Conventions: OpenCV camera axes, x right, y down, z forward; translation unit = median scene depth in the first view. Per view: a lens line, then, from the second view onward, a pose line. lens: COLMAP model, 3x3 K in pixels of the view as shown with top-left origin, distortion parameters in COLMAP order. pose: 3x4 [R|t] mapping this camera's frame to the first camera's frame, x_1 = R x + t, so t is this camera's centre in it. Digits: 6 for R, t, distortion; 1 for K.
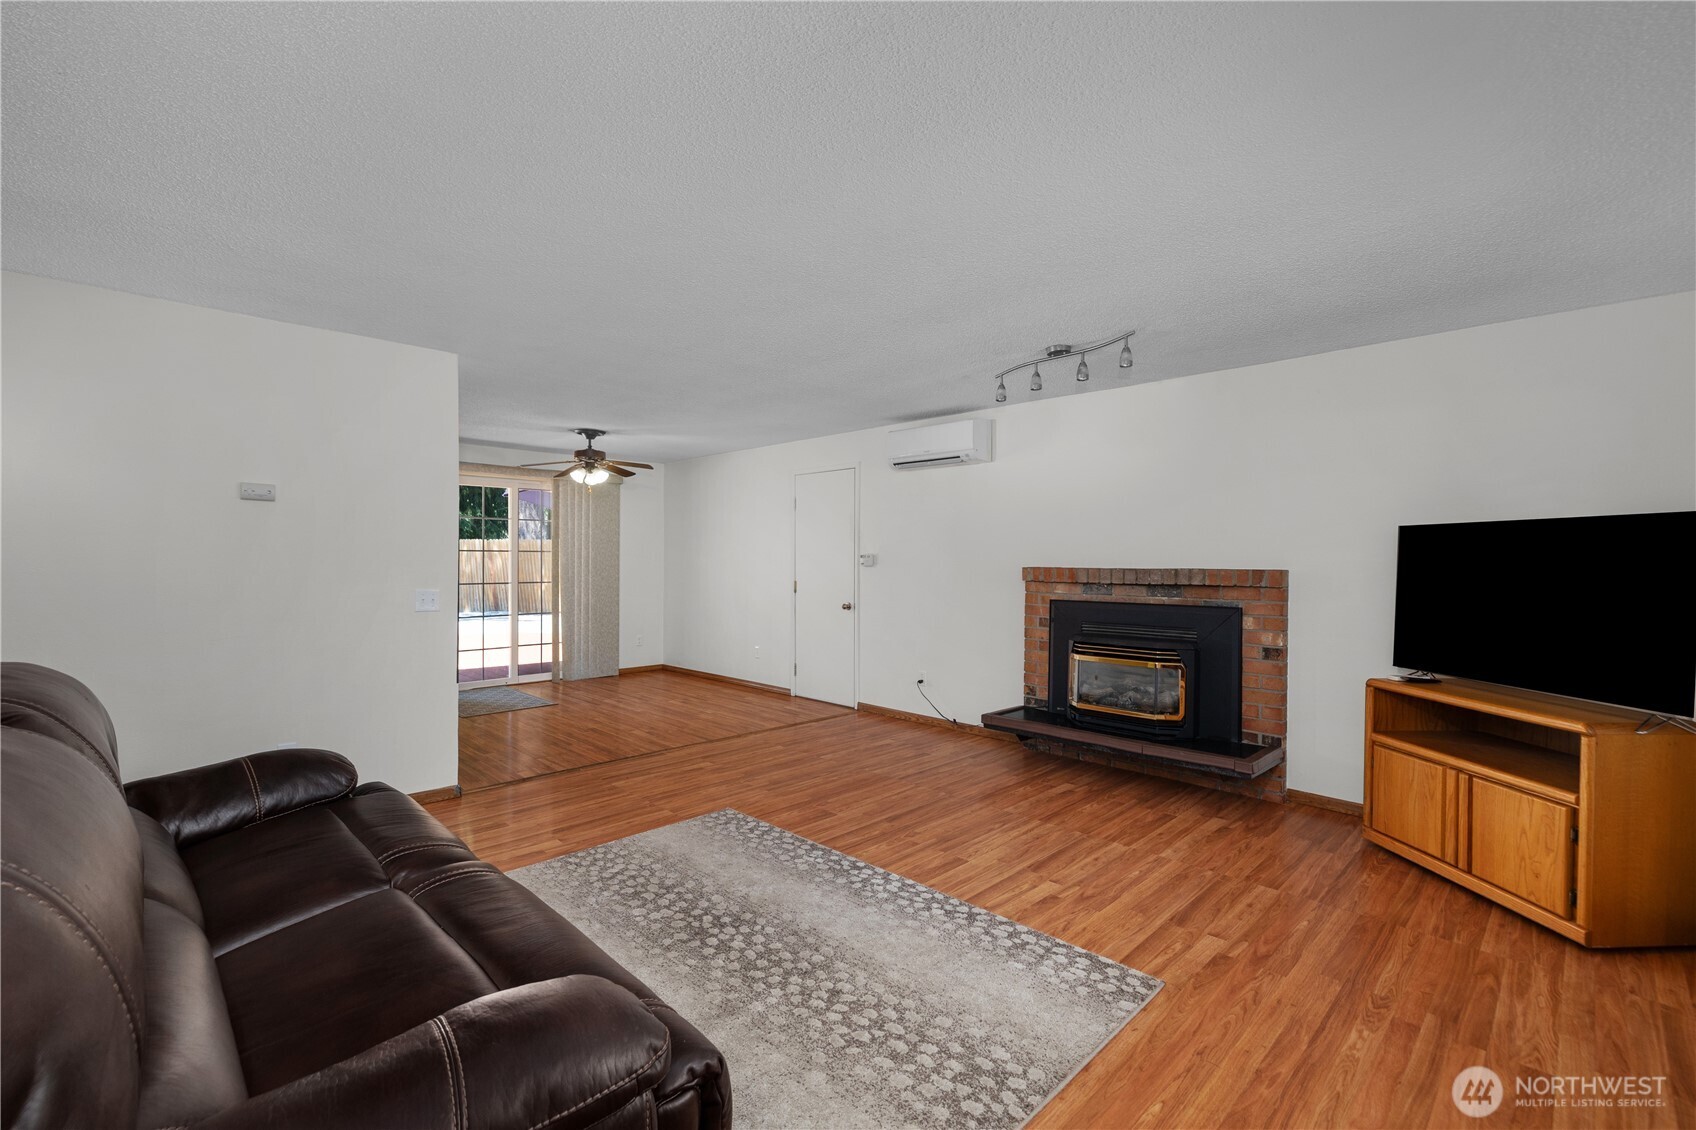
lens RADIAL K [[727.2, 0, 840.3], [0, 727.2, 564.4], [0, 0, 1]] dist [0.010224, -0.002558]
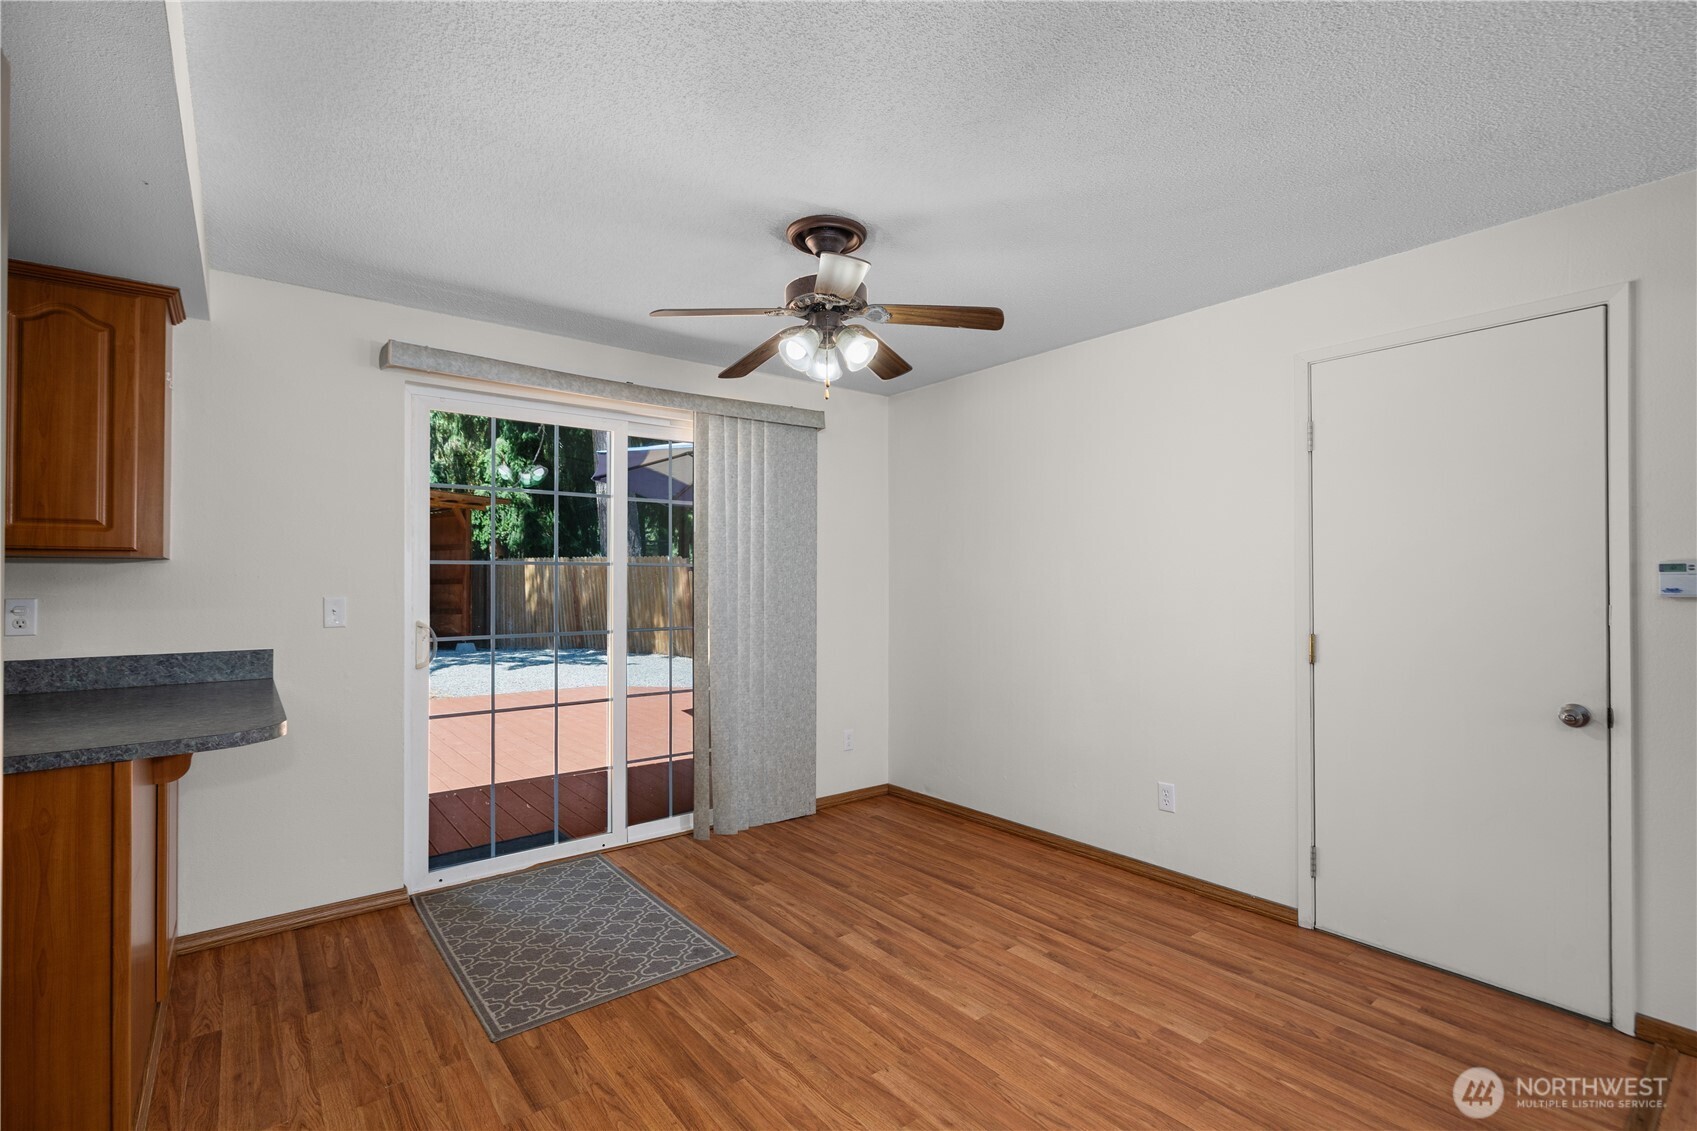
lens RADIAL K [[786.5, 0, 854.9], [0, 786.5, 572.8], [0, 0, 1]] dist [-0.005494, -0.000268]
pose [[0.994488, -0.003762, -0.104781, -0.482629], [0.001753, 0.999813, -0.019256, -0.004767], [0.104834, 0.018966, 0.994309, 1.017115]]
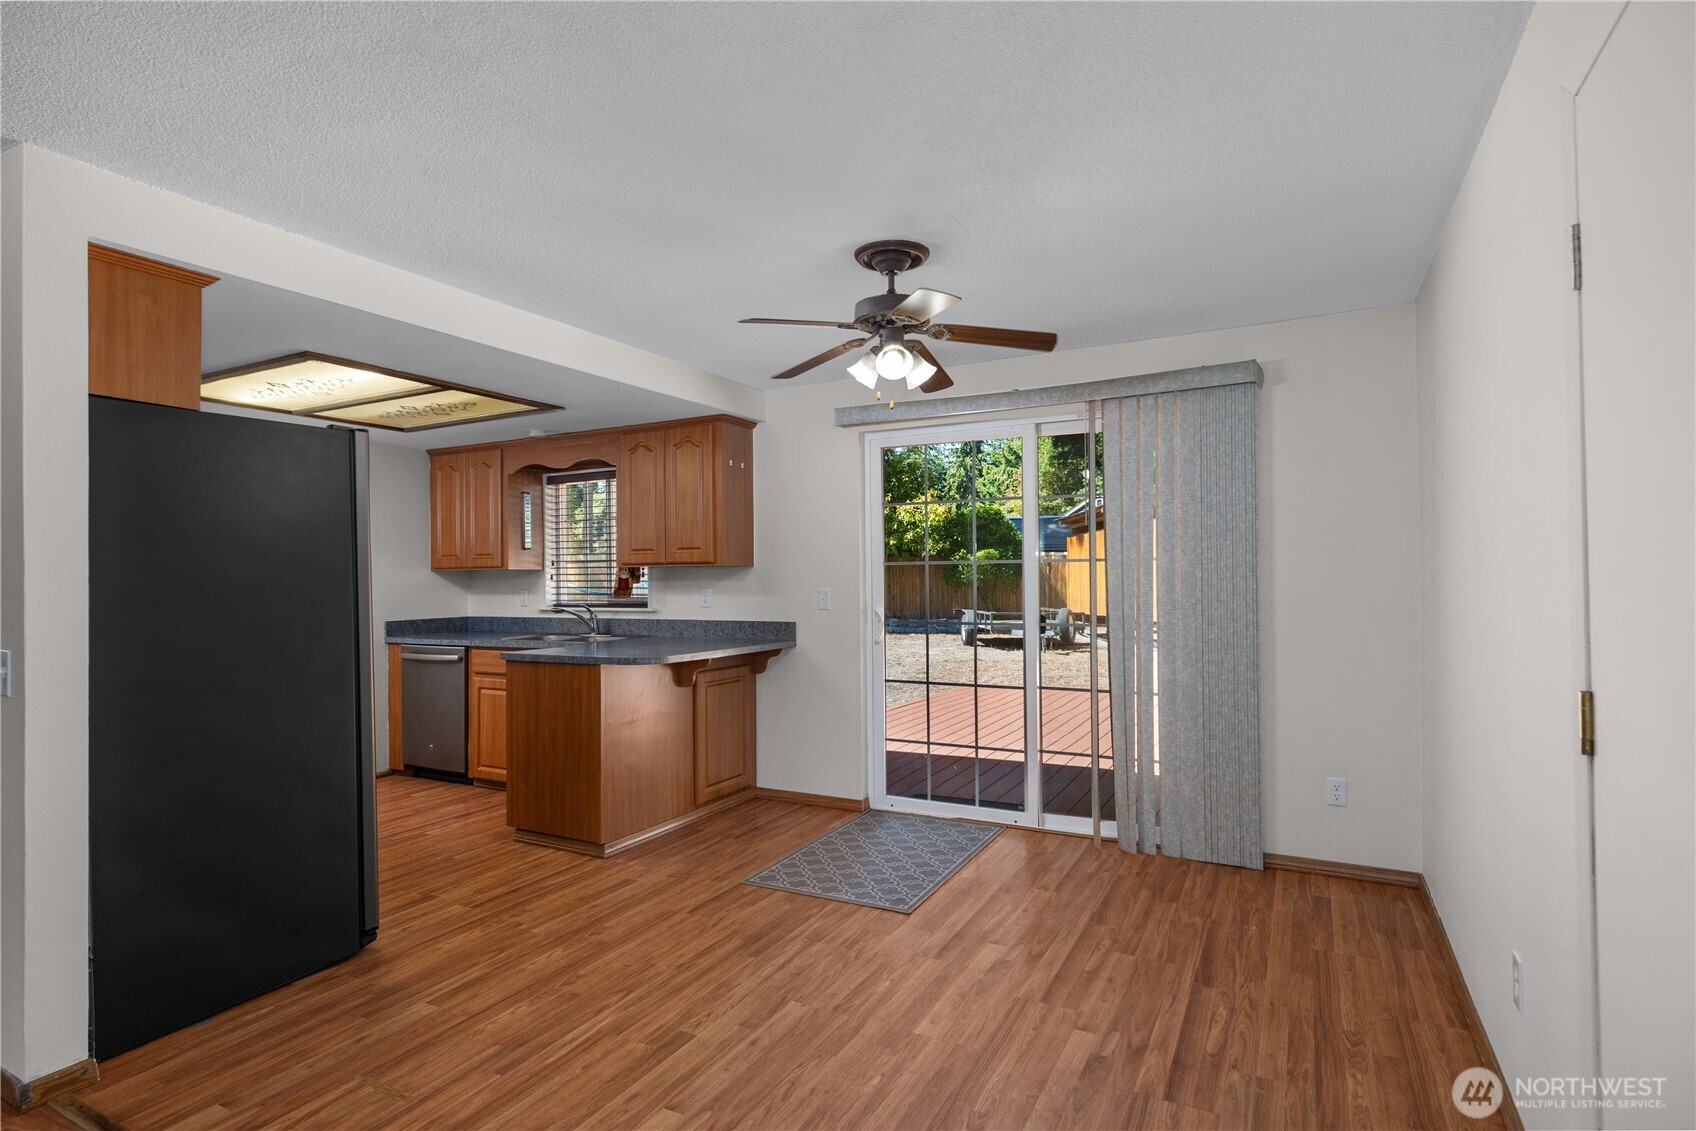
lens RADIAL K [[879.4, 0, 838.3], [0, 879.4, 565.9], [0, 0, 1]] dist [0.002002, 0.000129]
pose [[0.276638, -0.017071, -0.960822, 0.148093], [-0.000056, 0.999842, -0.017781, -0.007415], [0.960974, 0.004972, 0.276594, 1.387874]]
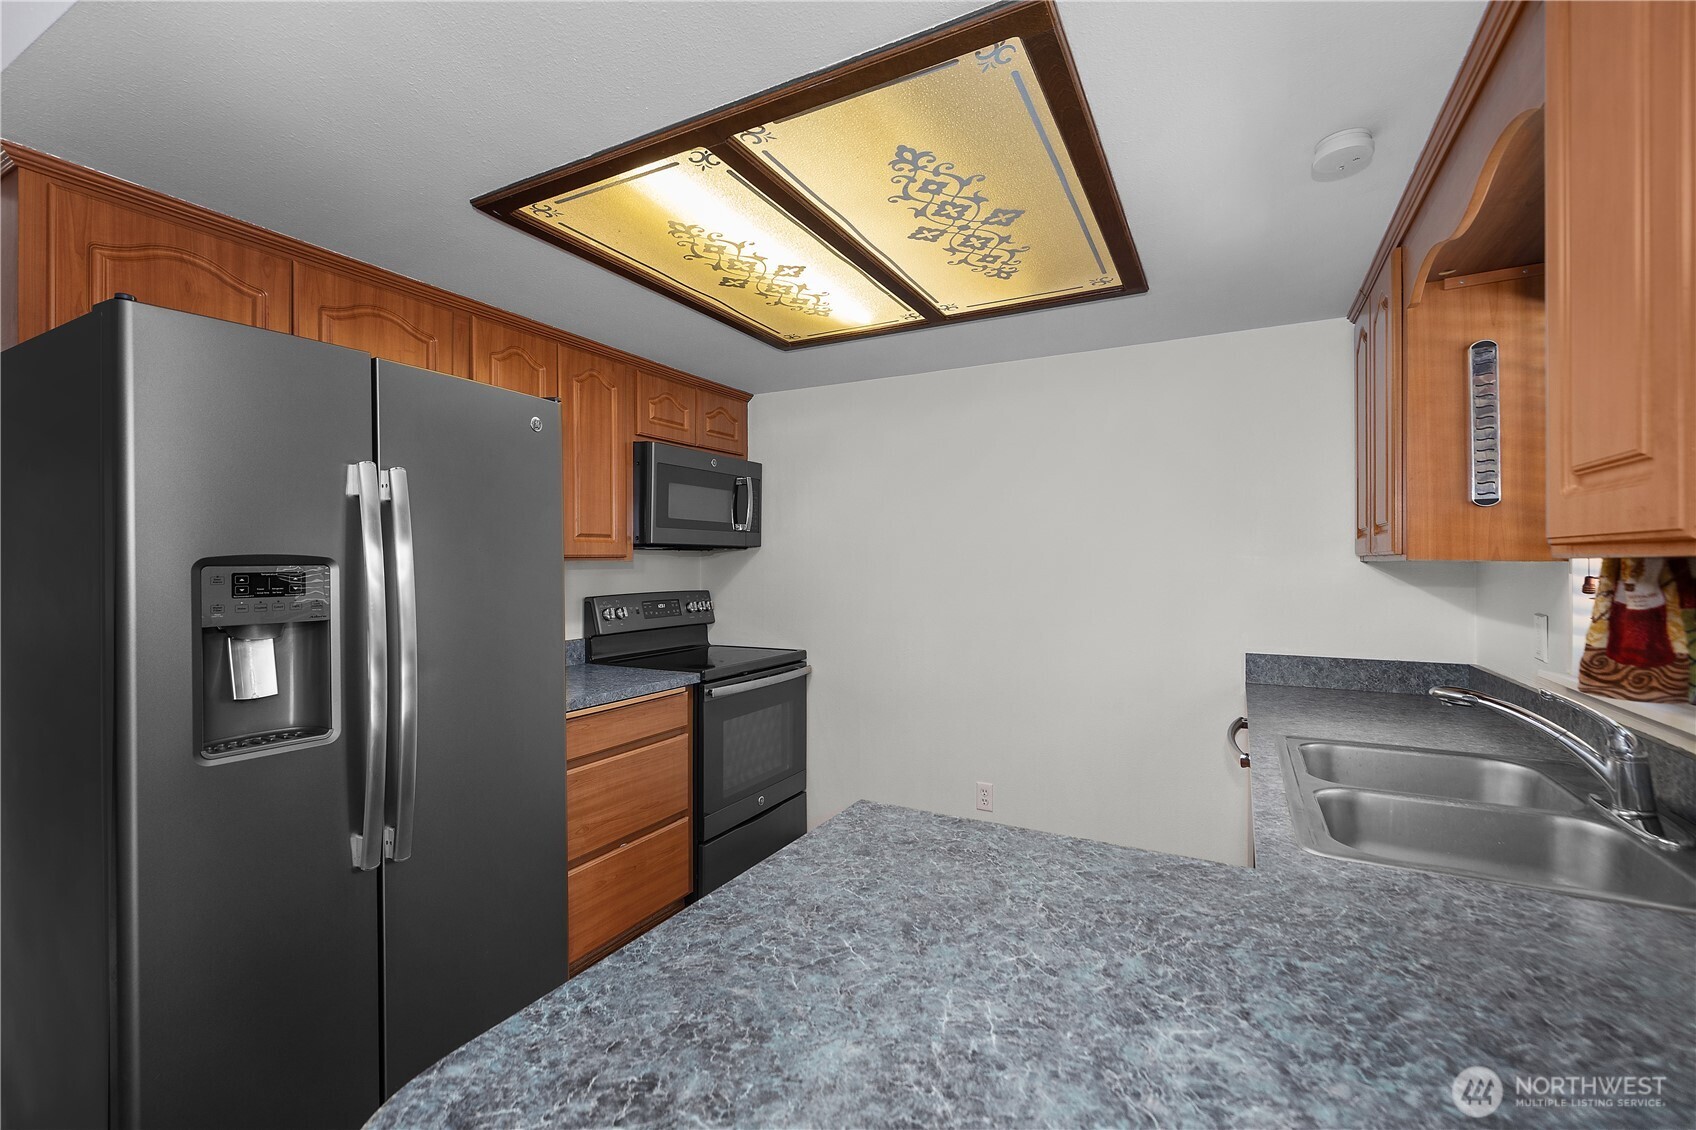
lens RADIAL K [[727.2, 0, 853.0], [0, 727.2, 557.5], [0, 0, 1]] dist [0.010224, -0.002558]
pose [[-0.952204, -0.009201, -0.305325, -0.934828], [-0.011984, 0.999902, 0.007244, -0.027886], [0.305228, 0.010557, -0.952221, 1.596803]]
